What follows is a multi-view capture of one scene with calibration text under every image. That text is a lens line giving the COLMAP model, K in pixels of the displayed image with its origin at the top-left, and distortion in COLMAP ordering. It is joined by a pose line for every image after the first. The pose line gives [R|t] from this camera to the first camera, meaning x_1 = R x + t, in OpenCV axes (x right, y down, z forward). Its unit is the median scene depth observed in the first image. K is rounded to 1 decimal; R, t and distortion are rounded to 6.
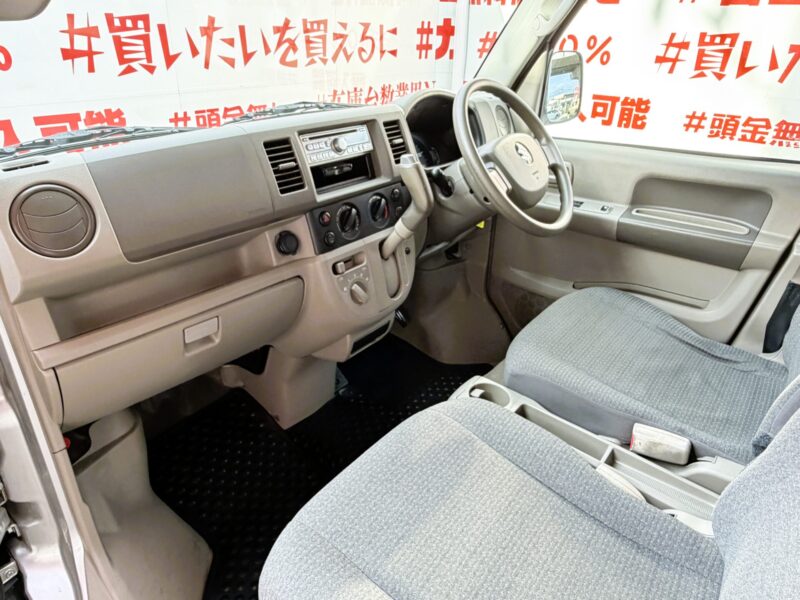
lens RADIAL K [[528.1, 0, 382.0], [0, 528.1, 301.2], [0, 0, 1]] dist [-0.001529, -0.000942]
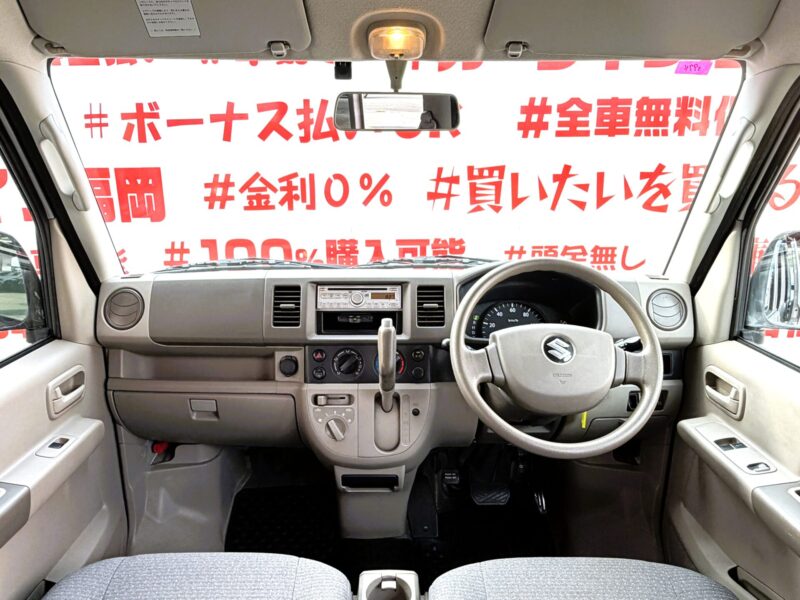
lens RADIAL K [[554.0, 0, 391.6], [0, 554.0, 301.1], [0, 0, 1]] dist [-0.005447, -0.000488]
pose [[0.630541, 0.179212, -0.755183, 0.371137], [-0.338817, 0.938932, -0.060079, -0.103230], [0.698298, 0.293751, 0.652755, 0.113898]]
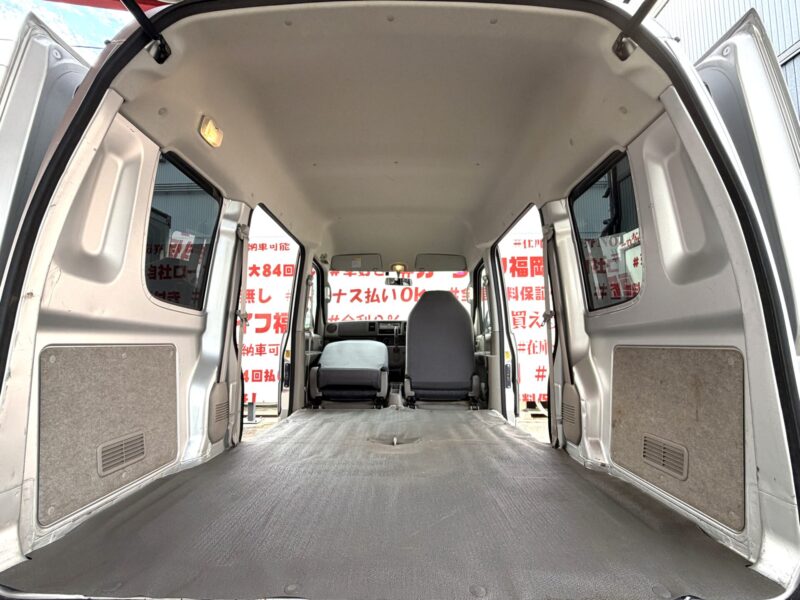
lens RADIAL K [[385.6, 0, 396.5], [0, 385.6, 301.7], [0, 0, 1]] dist [0.001489, -0.000374]
pose [[0.614649, -0.093914, -0.783190, 1.125948], [-0.346670, 0.859697, -0.375155, 0.331107], [0.708538, 0.502097, 0.495855, -0.320452]]
